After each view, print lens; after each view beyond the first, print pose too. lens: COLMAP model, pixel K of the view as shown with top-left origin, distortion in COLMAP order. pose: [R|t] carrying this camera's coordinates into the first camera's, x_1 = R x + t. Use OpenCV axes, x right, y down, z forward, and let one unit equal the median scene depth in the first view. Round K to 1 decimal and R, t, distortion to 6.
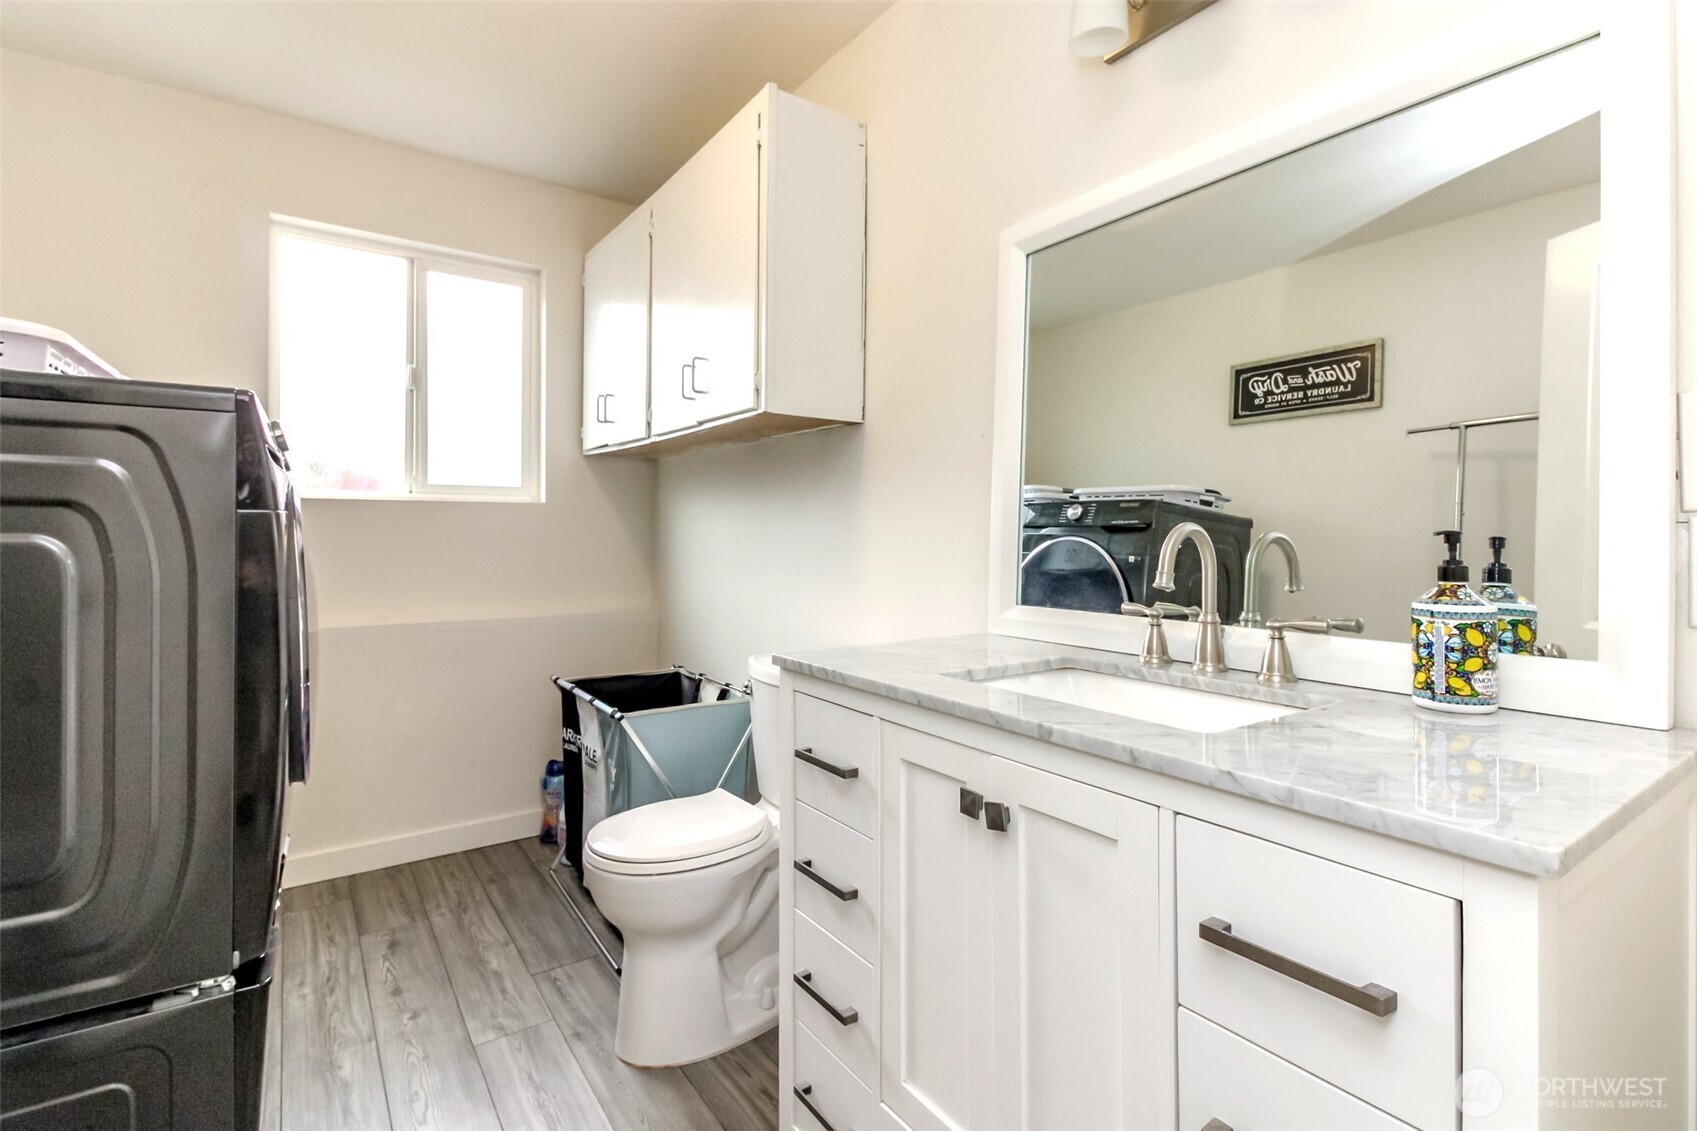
lens RADIAL K [[799.3, 0, 859.9], [0, 799.3, 529.9], [0, 0, 1]] dist [0.023949, -0.008352]
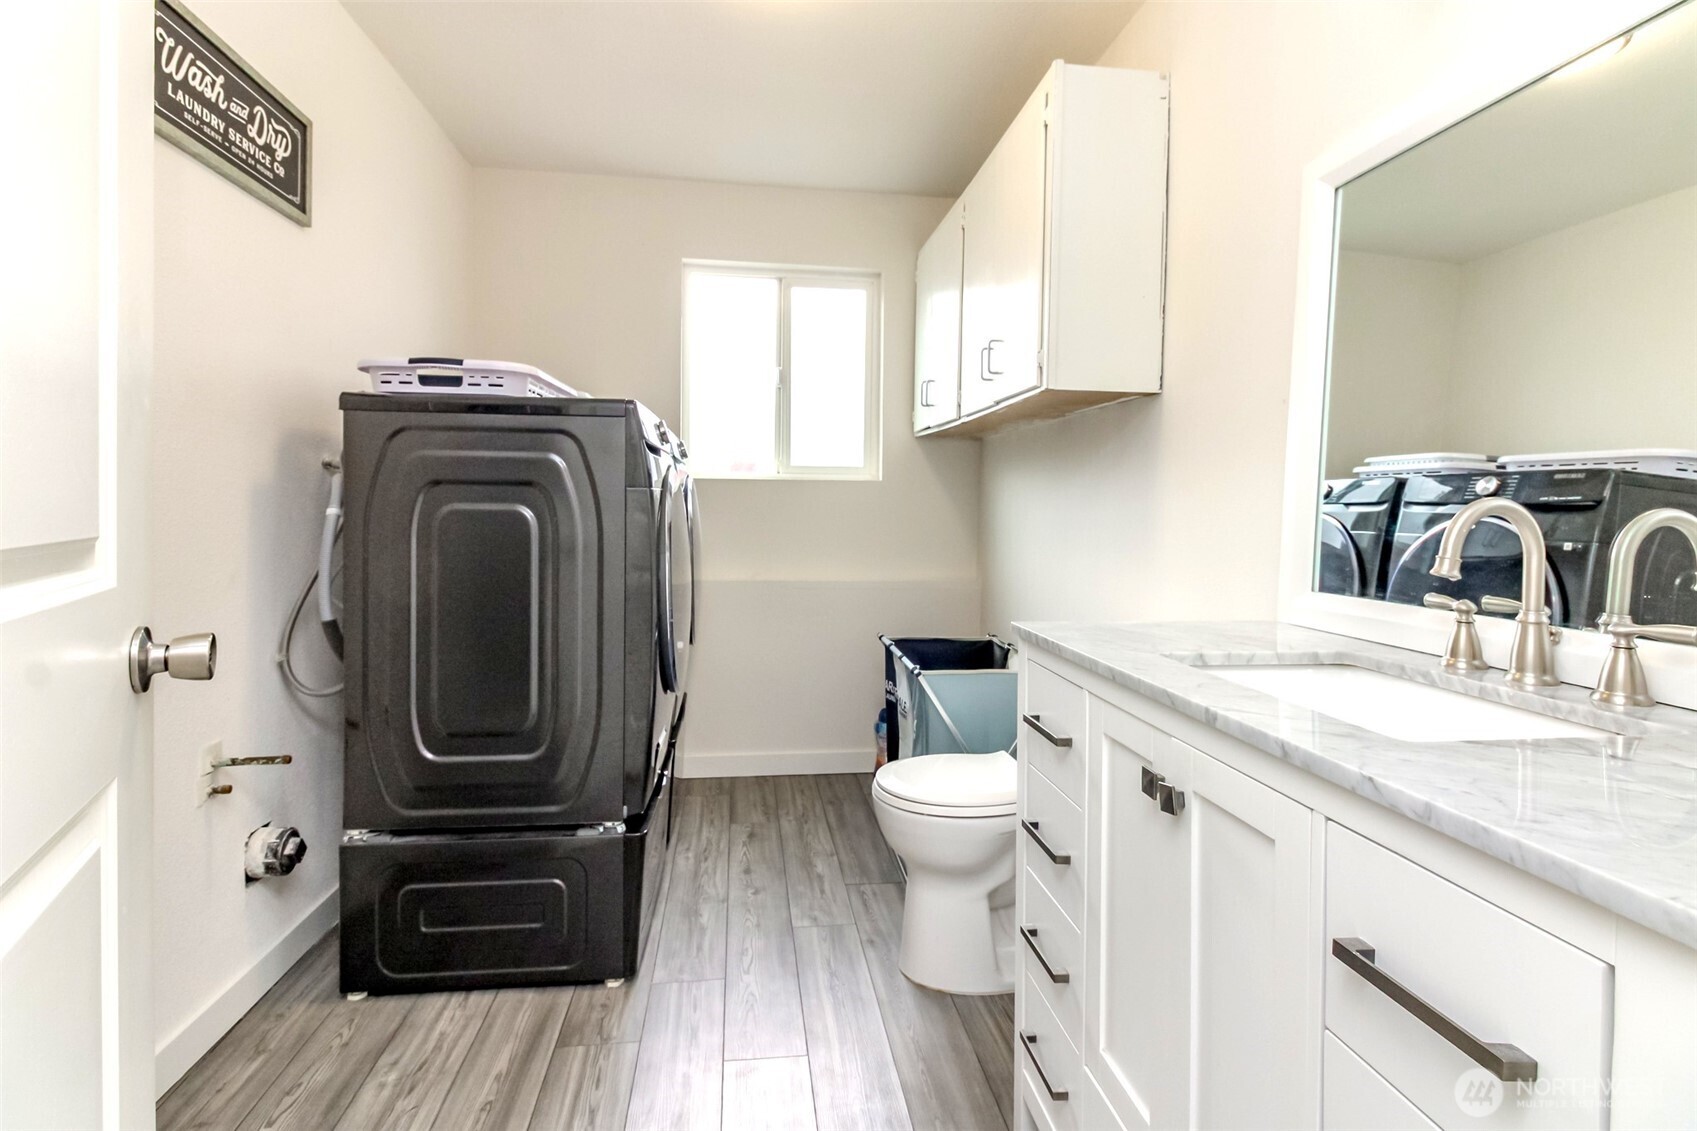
lens RADIAL K [[799.3, 0, 851.3], [0, 799.3, 521.3], [0, 0, 1]] dist [0.023949, -0.008352]
pose [[0.884574, 0.014923, -0.466160, 0.156905], [-0.006268, 0.999778, 0.020112, 0.001905], [0.466357, -0.014869, 0.884472, -0.020562]]
